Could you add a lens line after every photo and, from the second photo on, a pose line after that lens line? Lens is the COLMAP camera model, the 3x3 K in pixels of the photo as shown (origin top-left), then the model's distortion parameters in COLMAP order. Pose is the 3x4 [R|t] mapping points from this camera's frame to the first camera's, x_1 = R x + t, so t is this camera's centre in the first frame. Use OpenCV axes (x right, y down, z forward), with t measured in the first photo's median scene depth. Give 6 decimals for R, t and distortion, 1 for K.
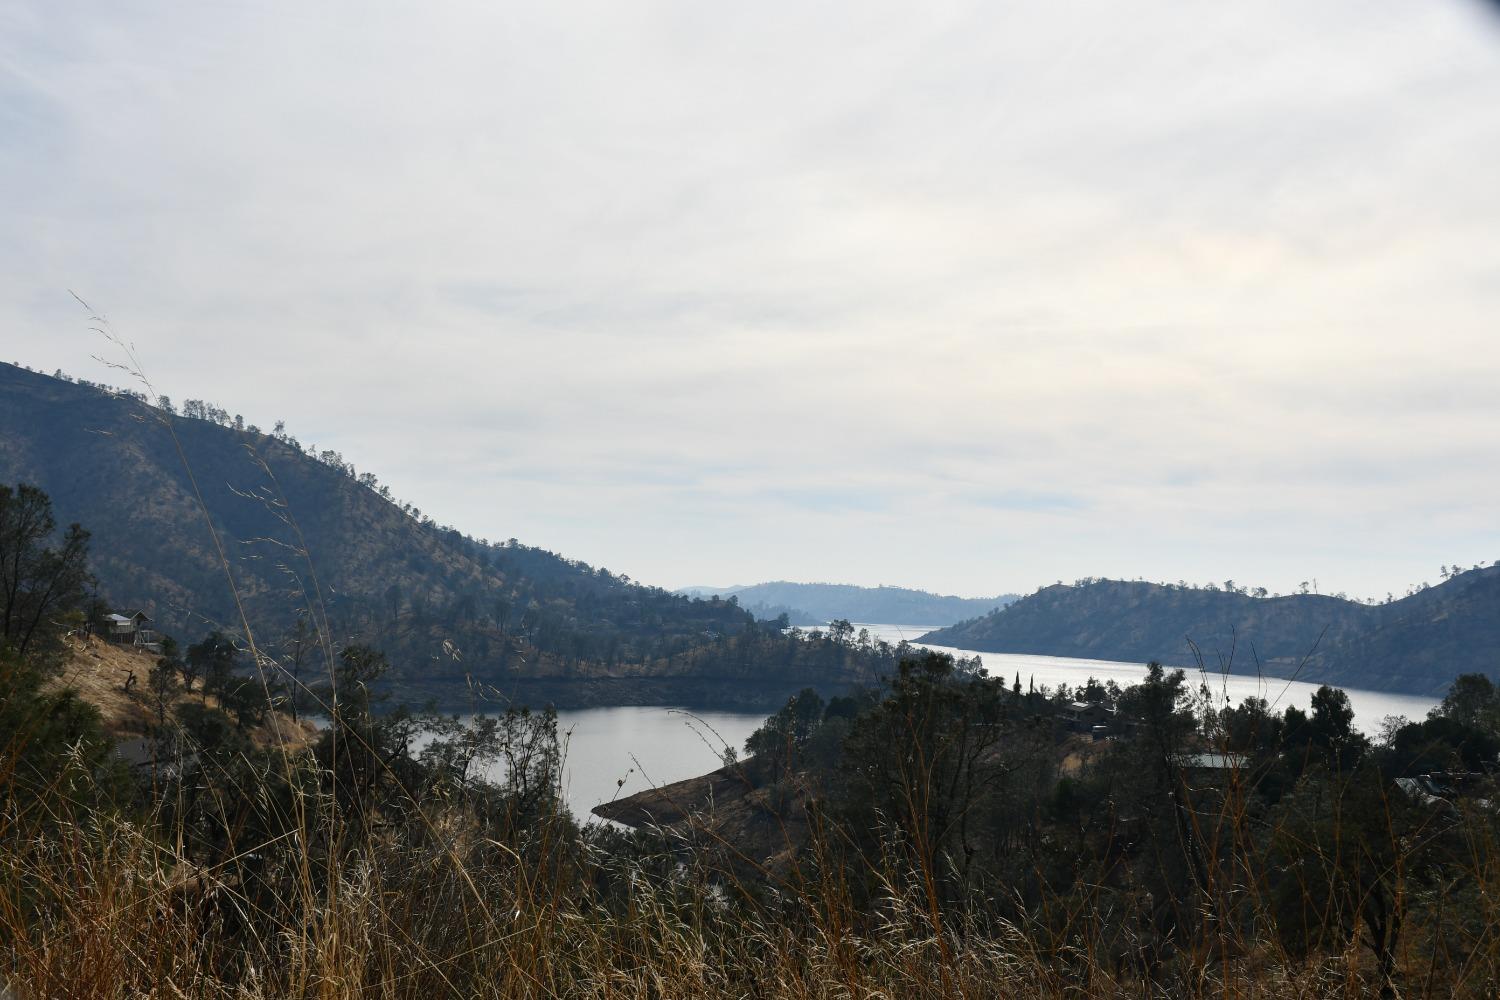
lens RADIAL K [[1832.1, 0, 725.2], [0, 1832.1, 534.7], [0, 0, 1]] dist [0.014964, 0.000000]
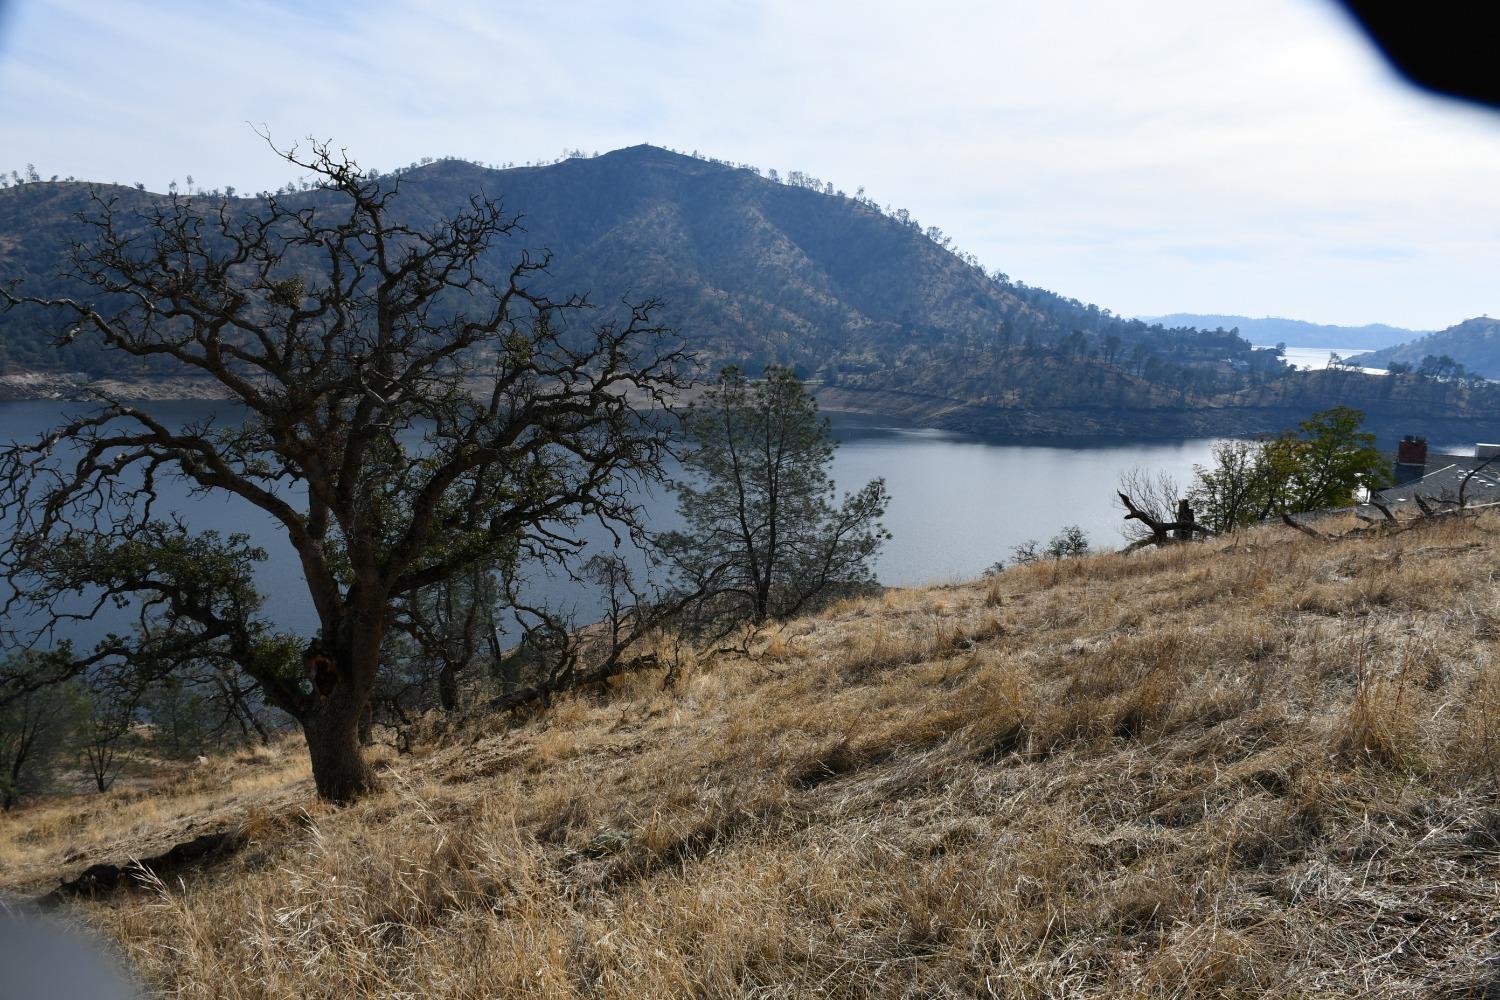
lens RADIAL K [[1184.5, 0, 737.3], [0, 1184.5, 510.1], [0, 0, 1]] dist [-0.005984, 0.002342]
pose [[0.959832, 0.046890, -0.276630, -0.097605], [0.006544, 0.981927, 0.189145, 0.002523], [0.280500, -0.183358, 0.942178, 0.182484]]
